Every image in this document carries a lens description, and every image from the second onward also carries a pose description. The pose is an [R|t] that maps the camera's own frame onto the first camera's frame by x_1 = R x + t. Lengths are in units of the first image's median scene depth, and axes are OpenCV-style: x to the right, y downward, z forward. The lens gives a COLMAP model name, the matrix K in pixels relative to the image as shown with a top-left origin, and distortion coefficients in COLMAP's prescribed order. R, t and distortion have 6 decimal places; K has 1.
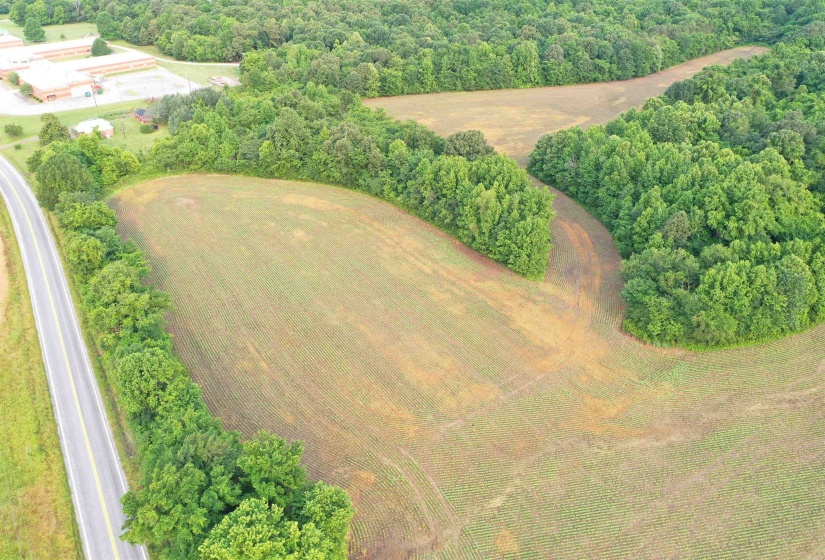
lens RADIAL K [[658.5, 0, 410.0], [0, 658.5, 267.8], [0, 0, 1]] dist [0.005566, 0.004889]
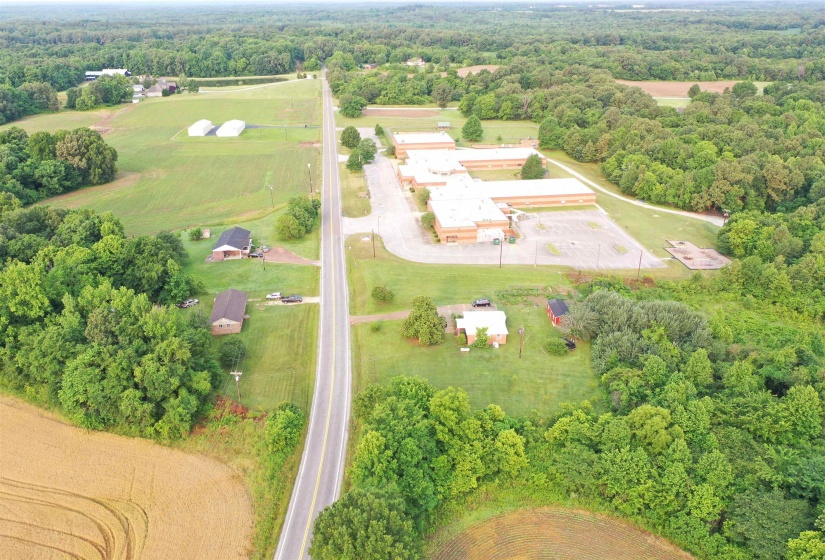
lens RADIAL K [[654.1, 0, 411.2], [0, 654.1, 267.1], [0, 0, 1]] dist [0.004104, 0.005928]
pose [[0.812546, 0.233606, -0.534039, -0.258303], [-0.291498, 0.956239, -0.025228, -0.286441], [0.504776, 0.176170, 0.845083, 0.520383]]
